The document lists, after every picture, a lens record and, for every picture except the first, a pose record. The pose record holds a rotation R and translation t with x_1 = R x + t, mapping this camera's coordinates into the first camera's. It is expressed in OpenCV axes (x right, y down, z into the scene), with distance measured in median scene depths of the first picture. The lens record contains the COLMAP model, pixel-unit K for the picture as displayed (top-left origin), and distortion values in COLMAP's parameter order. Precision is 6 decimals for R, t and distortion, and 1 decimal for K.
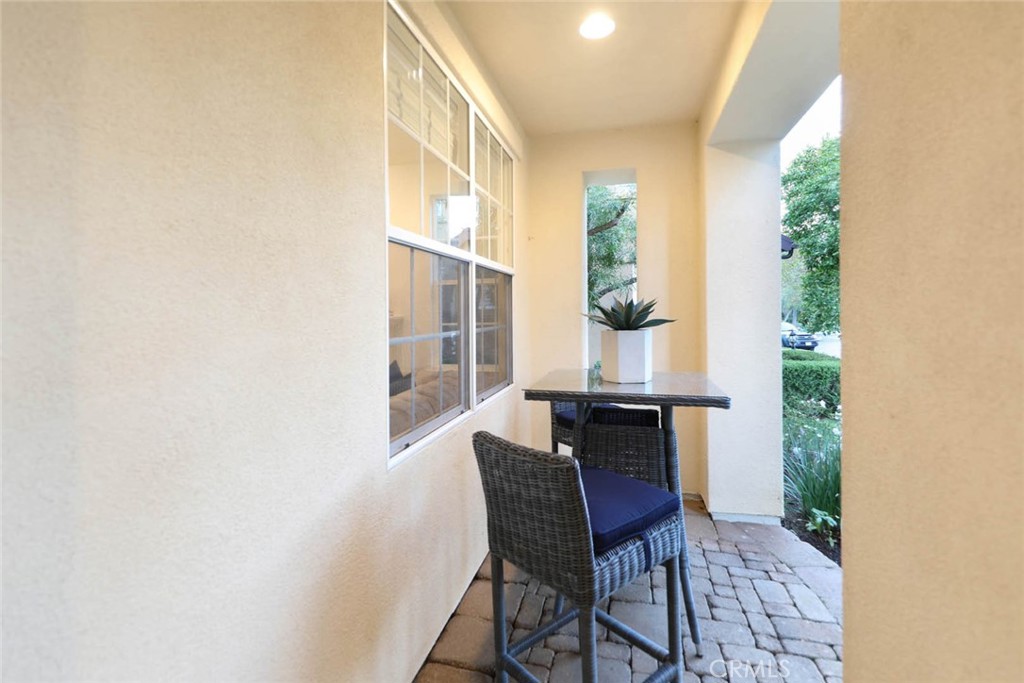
lens RADIAL K [[465.6, 0, 512.1], [0, 465.6, 309.6], [0, 0, 1]] dist [0.001278, 0.000078]
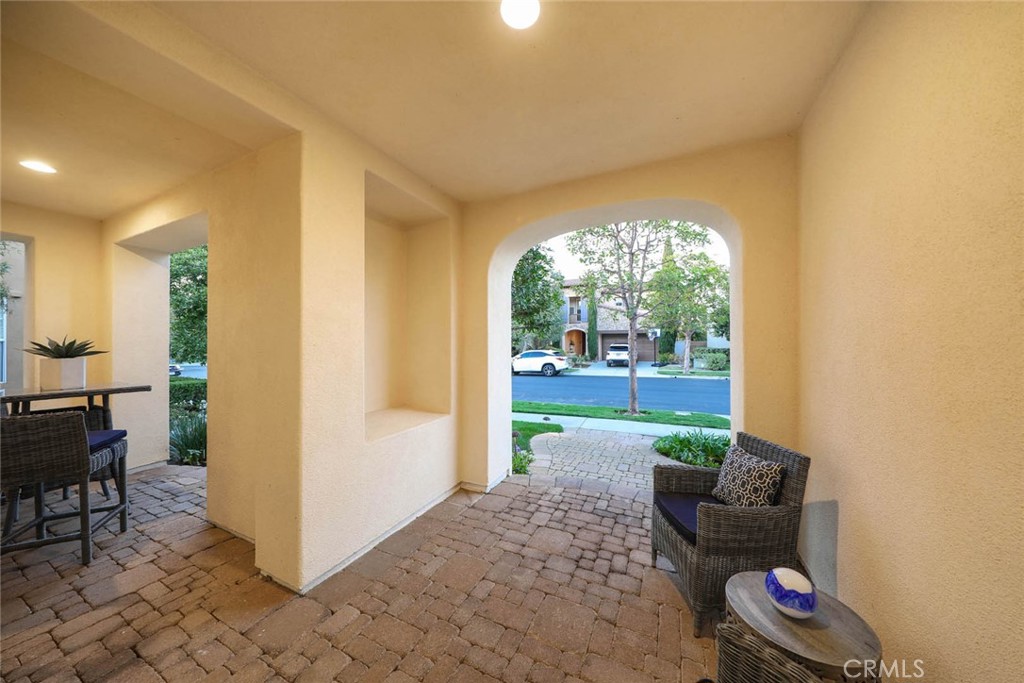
lens RADIAL K [[329.0, 0, 512.0], [0, 329.0, 341.5], [0, 0, 1]] dist [0.000161, 0.000001]
pose [[0.196232, 0.012889, 0.980473, -0.424260], [0.001209, 0.999910, -0.013387, 0.001667], [-0.980557, 0.003812, 0.196199, -0.570800]]
